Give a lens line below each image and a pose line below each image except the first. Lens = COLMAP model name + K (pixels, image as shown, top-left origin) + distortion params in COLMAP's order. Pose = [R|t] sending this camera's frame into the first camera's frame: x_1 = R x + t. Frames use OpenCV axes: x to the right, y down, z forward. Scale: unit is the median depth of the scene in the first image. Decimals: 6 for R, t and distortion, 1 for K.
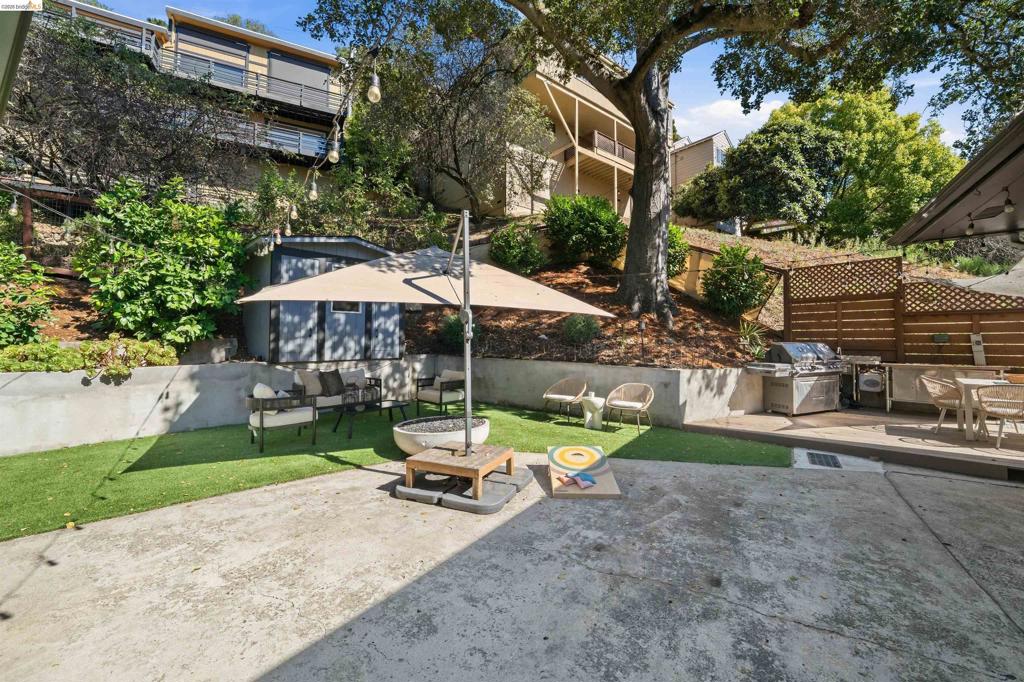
lens RADIAL K [[393.3, 0, 514.2], [0, 393.3, 341.2], [0, 0, 1]] dist [-0.012431, 0.000257]
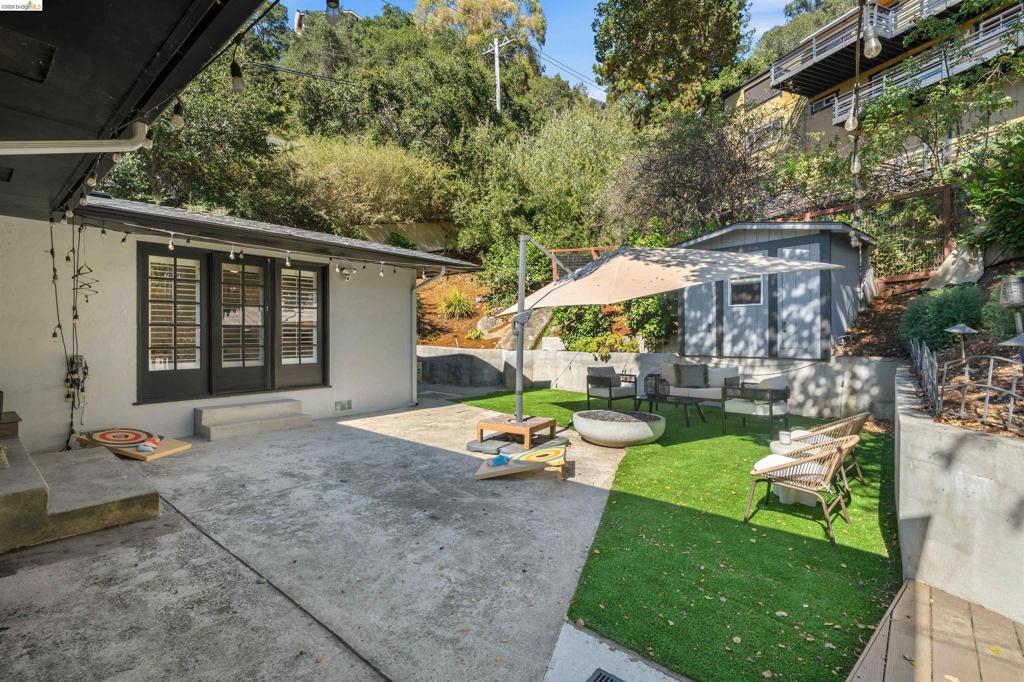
lens RADIAL K [[464.6, 0, 517.2], [0, 464.6, 336.0], [0, 0, 1]] dist [-0.001530, -0.000064]
pose [[-0.099596, 0.003115, -0.995023, 0.776810], [0.004278, 0.999987, 0.002702, -0.002455], [0.995019, -0.003988, -0.099609, 0.622508]]
